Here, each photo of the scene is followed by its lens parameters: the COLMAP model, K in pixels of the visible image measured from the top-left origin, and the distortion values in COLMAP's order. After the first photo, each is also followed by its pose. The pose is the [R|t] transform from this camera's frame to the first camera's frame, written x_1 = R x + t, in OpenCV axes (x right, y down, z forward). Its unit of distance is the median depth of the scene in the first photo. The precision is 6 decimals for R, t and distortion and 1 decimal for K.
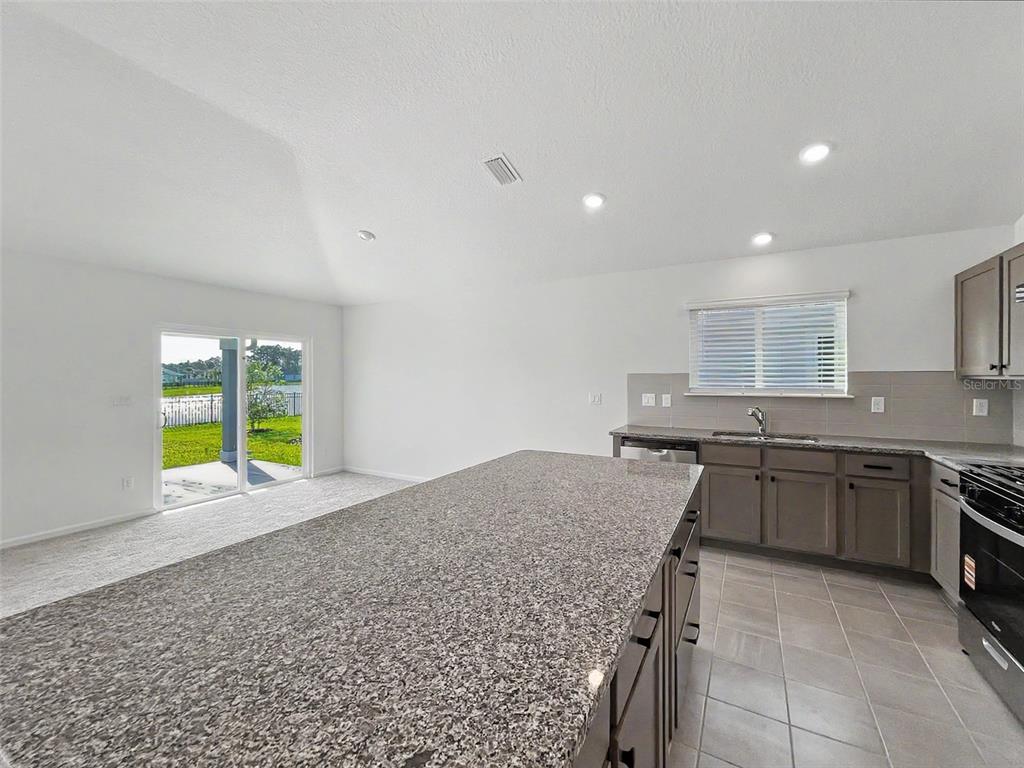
lens RADIAL K [[420.0, 0, 517.6], [0, 420.0, 378.6], [0, 0, 1]] dist [-0.000339, -0.000254]
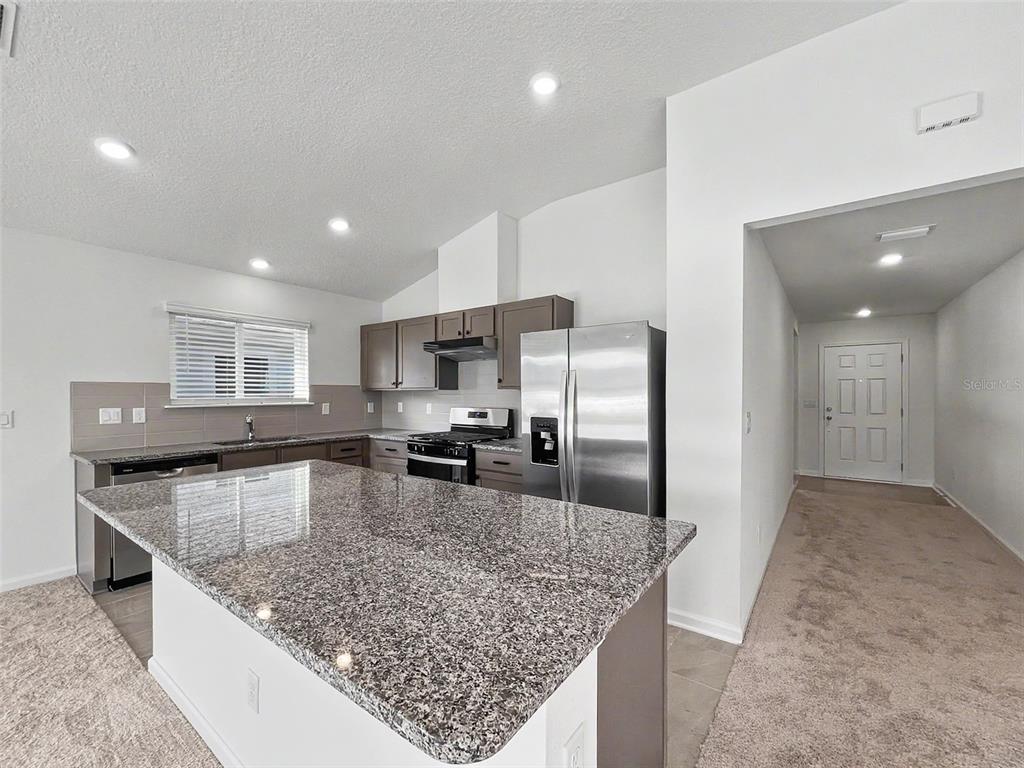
lens RADIAL K [[423.3, 0, 513.9], [0, 423.3, 392.4], [0, 0, 1]] dist [-0.000932, 0.000094]
pose [[0.135510, 0.003688, 0.990769, -1.862151], [0.002674, 0.999988, -0.004088, 0.062069], [-0.990772, 0.003203, 0.135498, 0.768898]]
